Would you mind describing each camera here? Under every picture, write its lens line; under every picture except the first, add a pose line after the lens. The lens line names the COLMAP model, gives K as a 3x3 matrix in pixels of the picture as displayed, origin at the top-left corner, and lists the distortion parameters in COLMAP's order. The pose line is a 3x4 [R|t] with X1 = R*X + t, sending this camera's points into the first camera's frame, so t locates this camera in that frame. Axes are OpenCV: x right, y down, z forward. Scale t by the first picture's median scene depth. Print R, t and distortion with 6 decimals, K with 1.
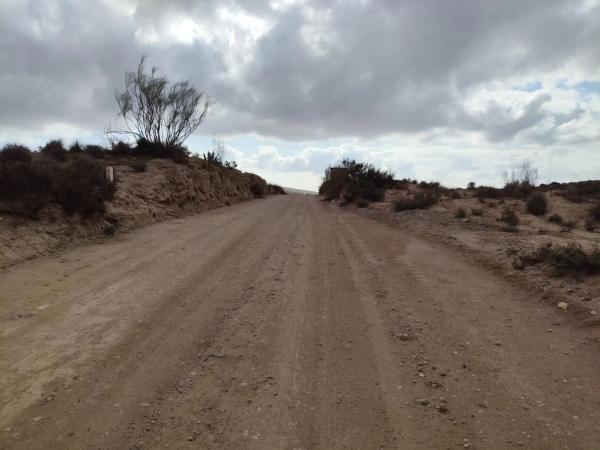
lens RADIAL K [[422.3, 0, 287.8], [0, 422.3, 234.1], [0, 0, 1]] dist [0.080042, -0.097432]
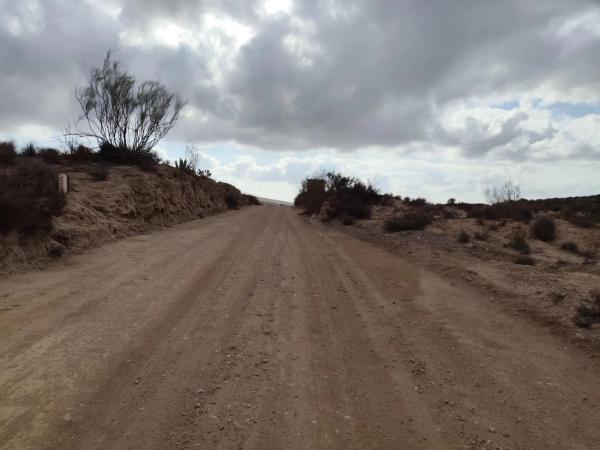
lens RADIAL K [[421.5, 0, 282.7], [0, 421.5, 223.5], [0, 0, 1]] dist [0.080397, -0.093775]
pose [[0.998211, 0.022680, 0.055329, -0.018232], [-0.020171, 0.998761, -0.045487, -0.022568], [-0.056292, 0.044290, 0.997432, 0.098253]]
